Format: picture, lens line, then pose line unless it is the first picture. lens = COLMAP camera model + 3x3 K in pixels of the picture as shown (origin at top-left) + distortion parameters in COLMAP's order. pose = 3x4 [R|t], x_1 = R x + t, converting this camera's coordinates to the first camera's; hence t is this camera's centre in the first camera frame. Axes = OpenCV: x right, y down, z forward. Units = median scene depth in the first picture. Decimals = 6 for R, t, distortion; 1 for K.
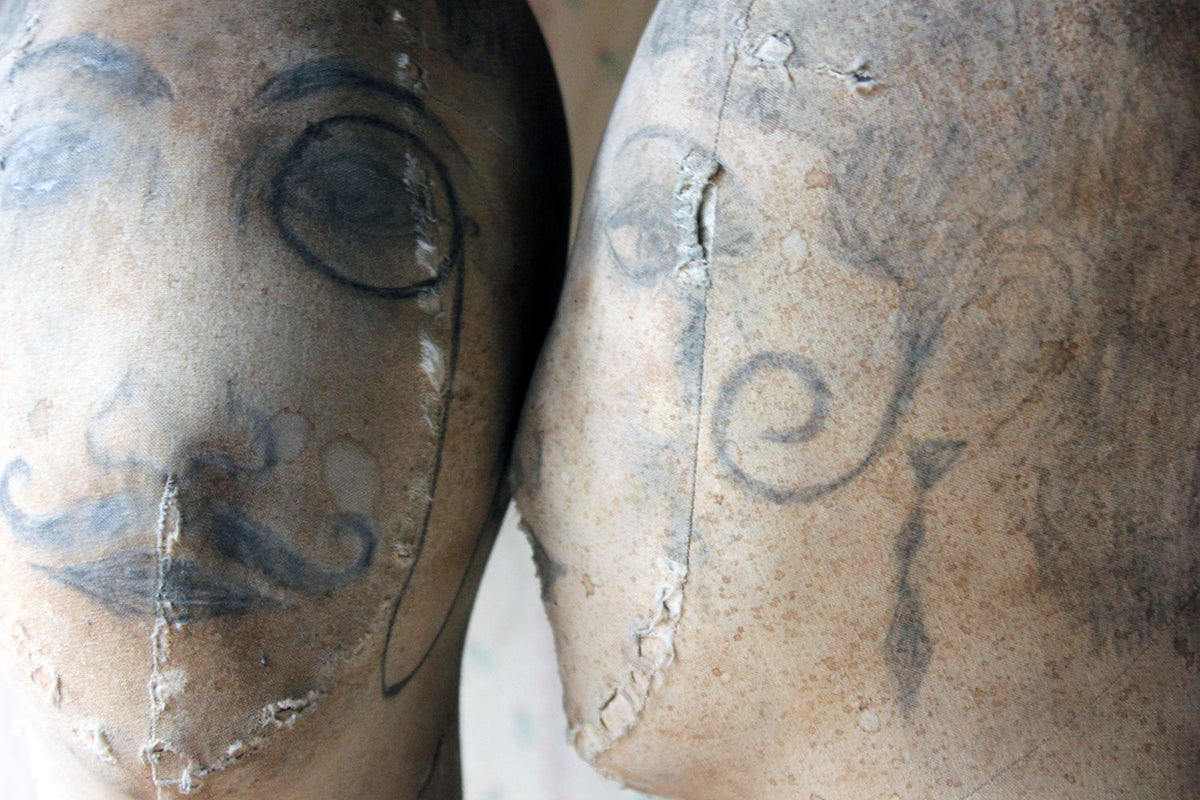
lens RADIAL K [[2541.1, 0, 601.9], [0, 2541.1, 432.8], [0, 0, 1]] dist [0.045393, 0.148523]
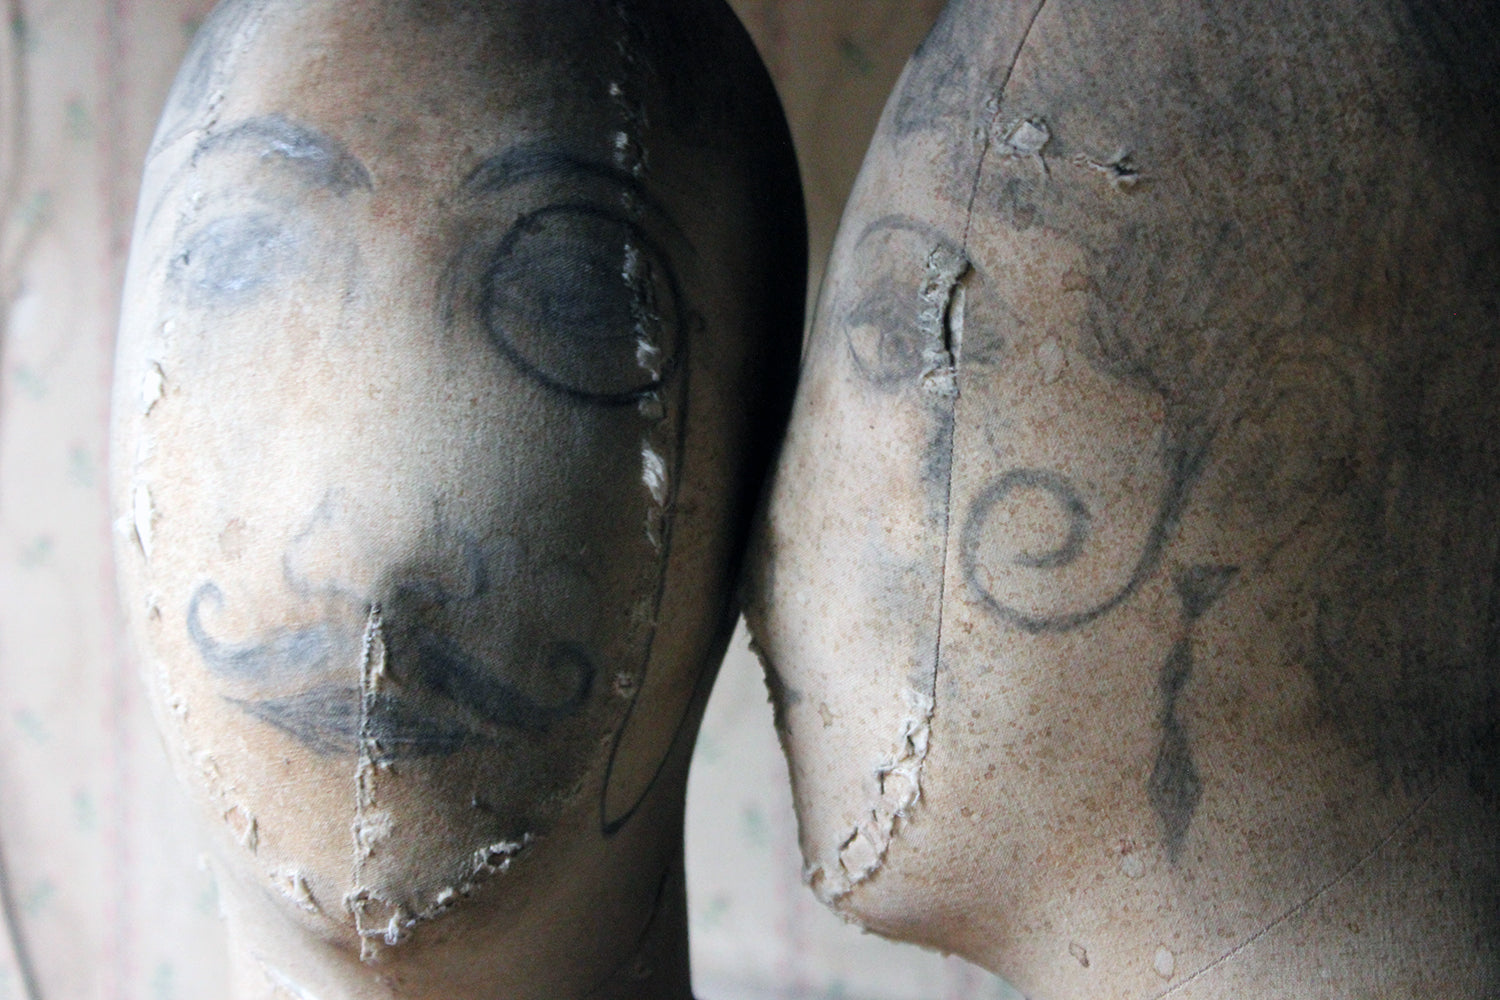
lens RADIAL K [[3176.3, 0, 752.3], [0, 3176.3, 540.9], [0, 0, 1]] dist [0.045393, 0.148523]
pose [[0.999544, -0.000976, -0.030165, 0.002844], [0.002313, 0.999014, 0.044333, -0.055852], [0.030092, -0.044382, 0.998561, -0.145782]]
